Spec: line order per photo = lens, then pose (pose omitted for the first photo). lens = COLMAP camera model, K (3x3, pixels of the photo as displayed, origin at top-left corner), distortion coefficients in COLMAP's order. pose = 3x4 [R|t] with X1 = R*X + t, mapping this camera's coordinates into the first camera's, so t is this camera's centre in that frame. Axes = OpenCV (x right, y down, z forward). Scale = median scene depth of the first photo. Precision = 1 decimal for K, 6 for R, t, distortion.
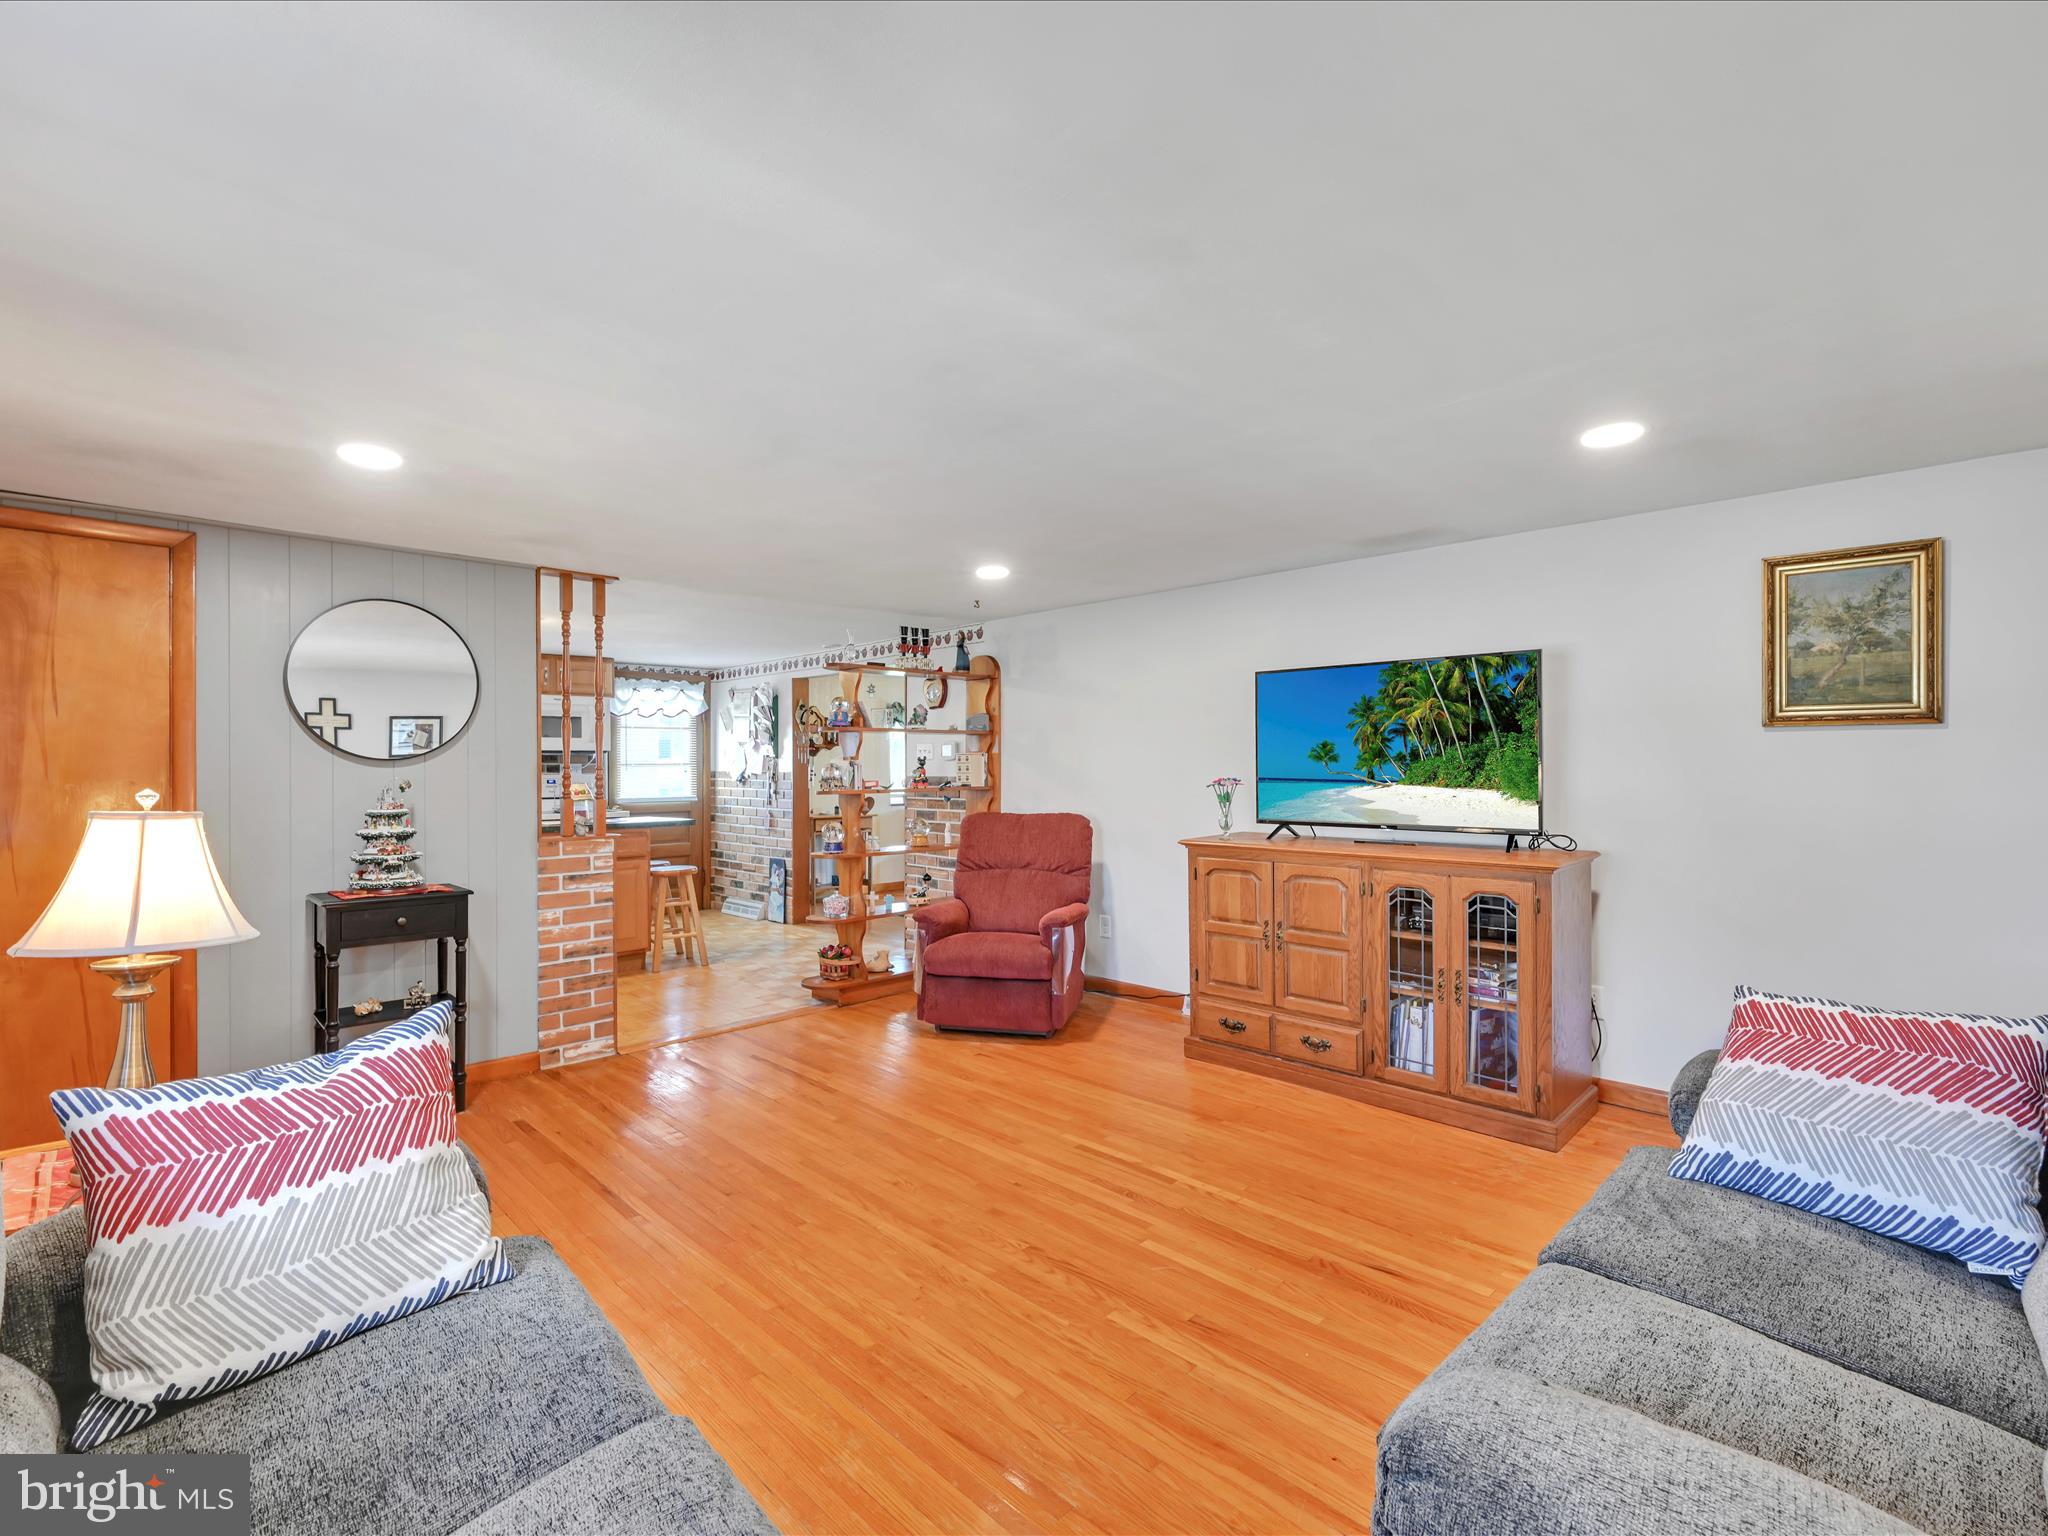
lens RADIAL K [[933.9, 0, 1041.8], [0, 933.9, 759.2], [0, 0, 1]] dist [-0.000630, 0.000548]
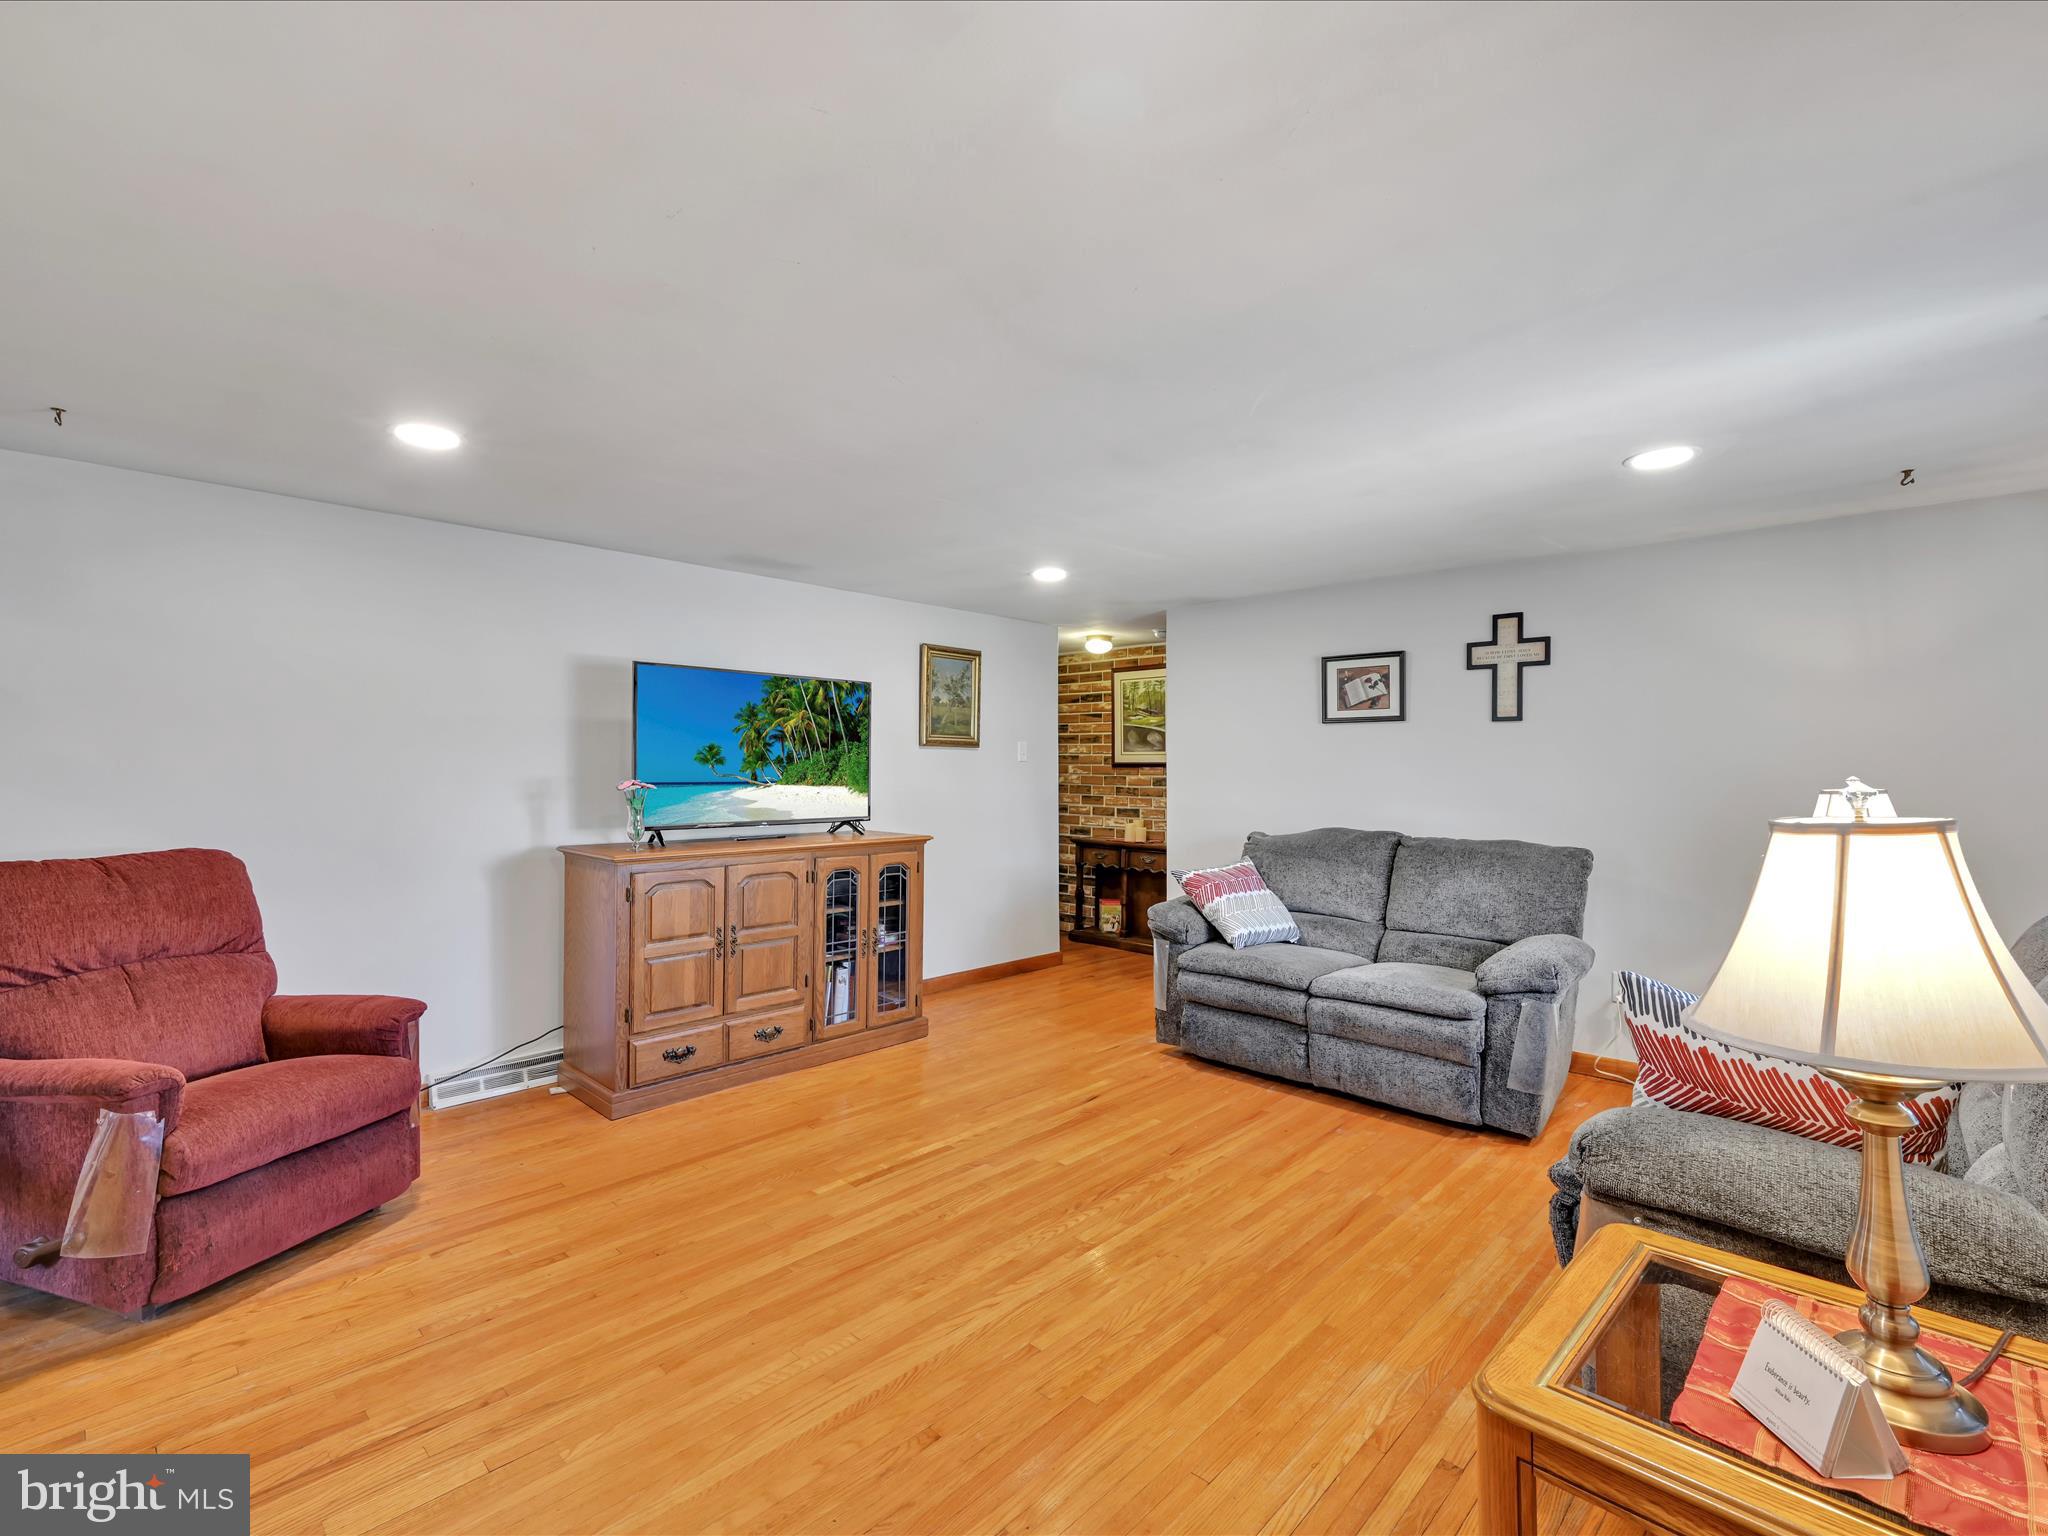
lens RADIAL K [[933.9, 0, 988.3], [0, 933.9, 781.8], [0, 0, 1]] dist [-0.000630, 0.000548]
pose [[0.021323, -0.010392, 0.999719, -0.749711], [-0.004713, 0.999934, 0.010495, 0.011036], [-0.999762, -0.004936, 0.021273, 0.741253]]
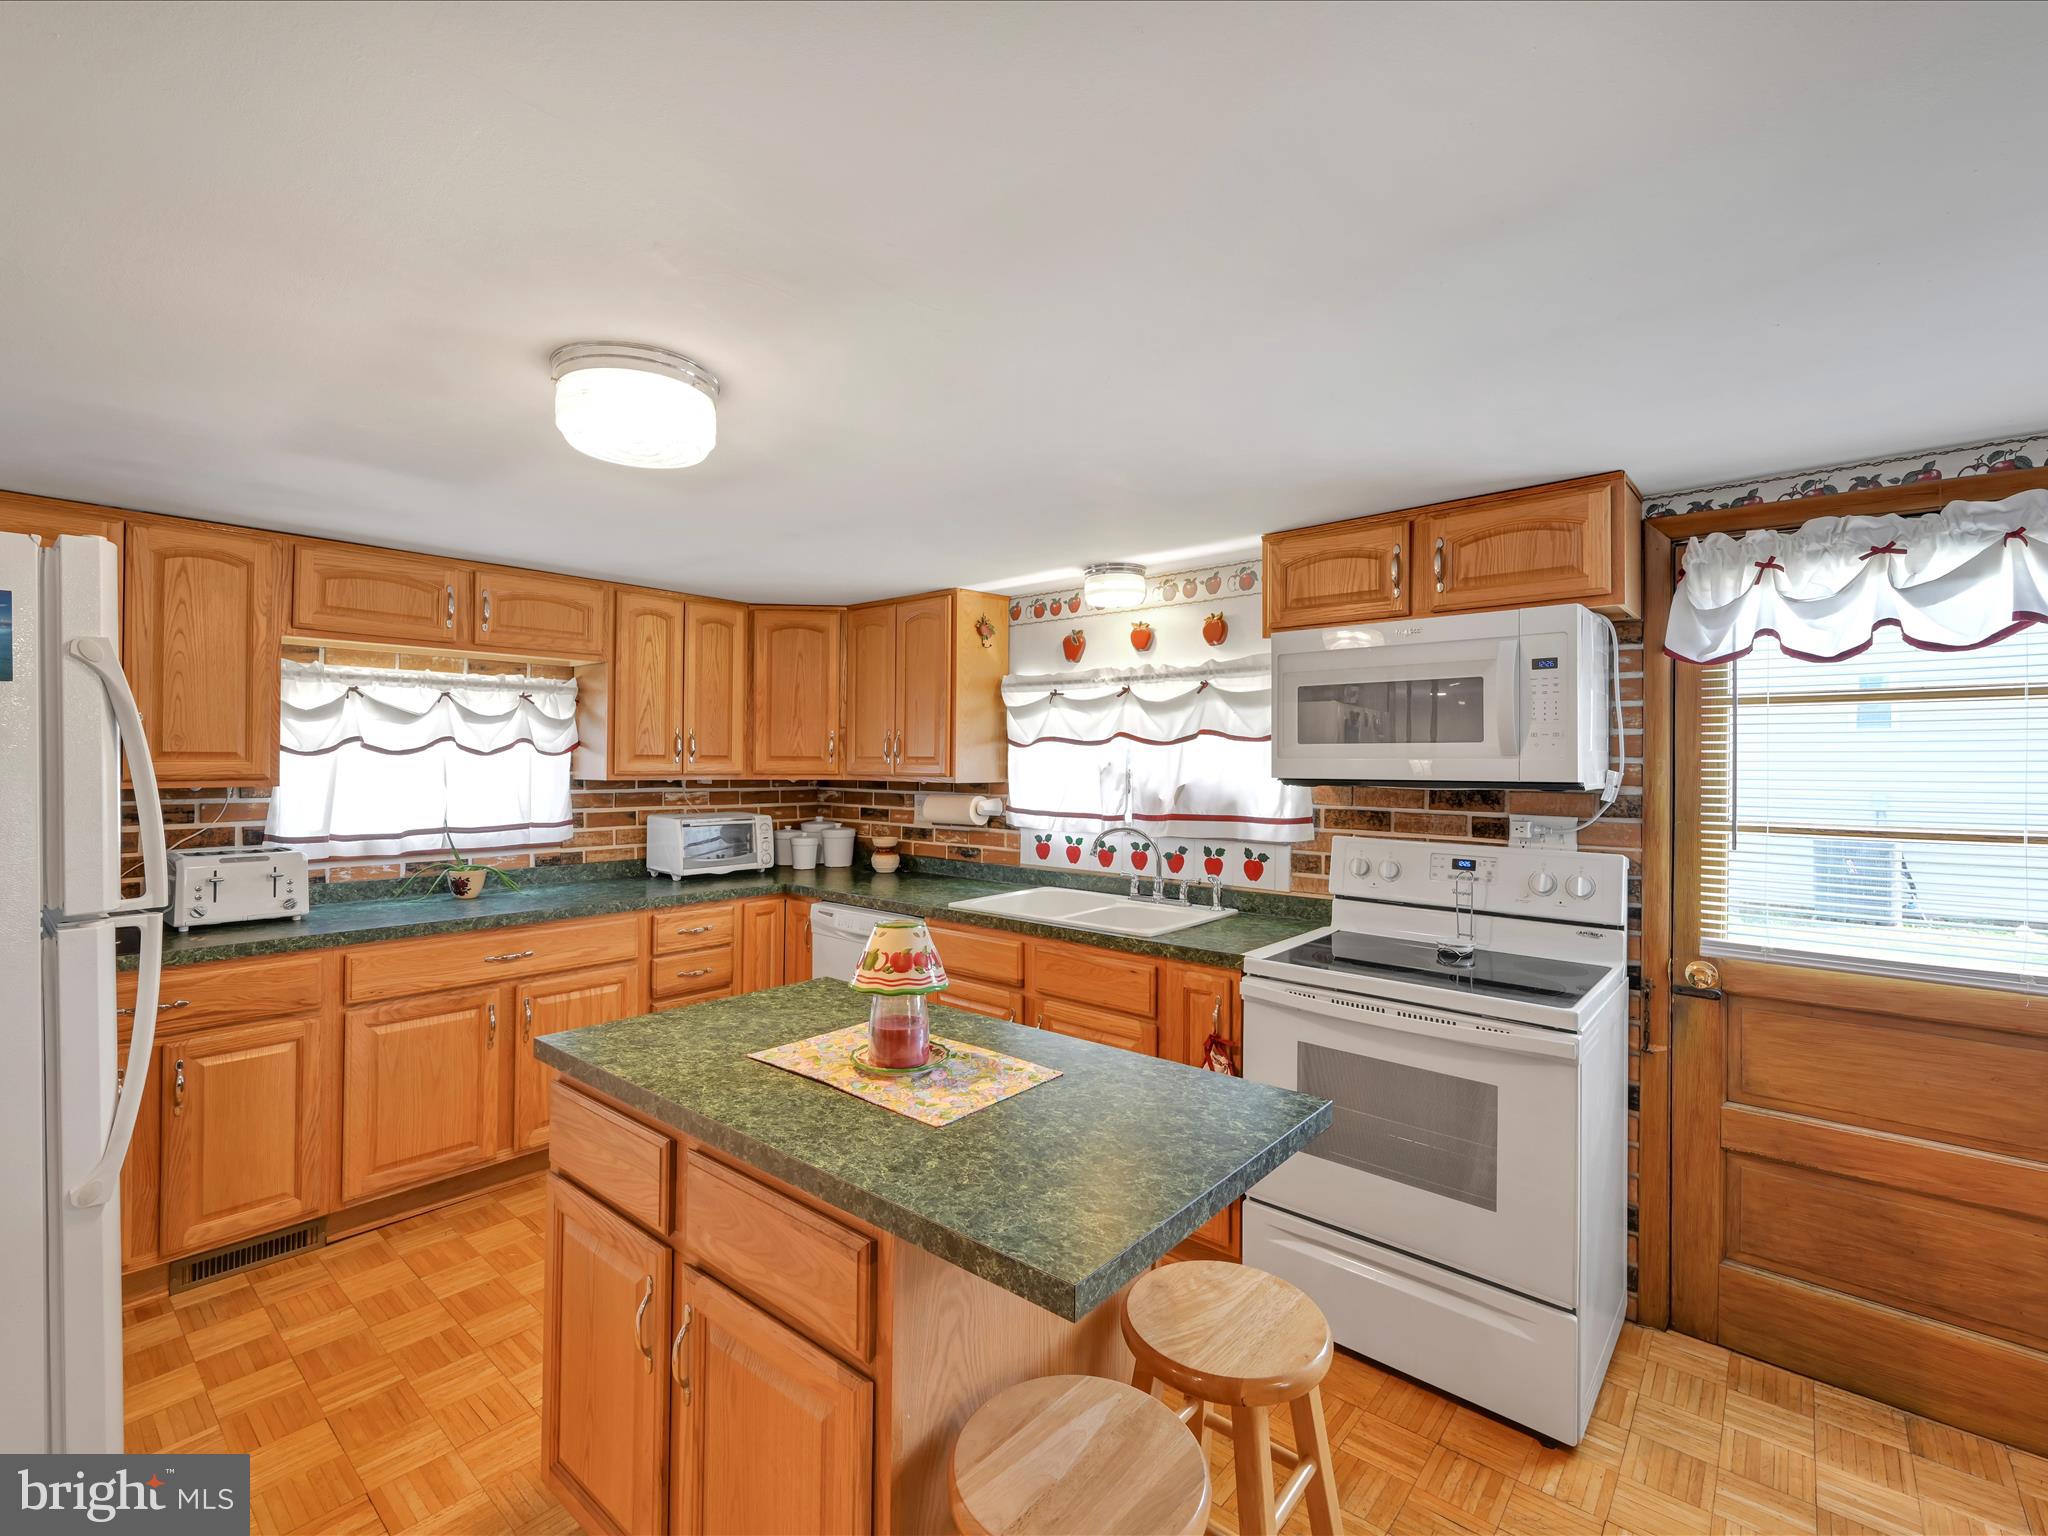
lens RADIAL K [[933.9, 0, 1025.3], [0, 933.9, 746.4], [0, 0, 1]] dist [-0.000630, 0.000548]
pose [[0.059638, -0.008949, -0.998180, -0.365916], [0.000103, 0.999960, -0.008959, -0.038957], [0.998220, 0.000432, 0.059637, 1.634754]]
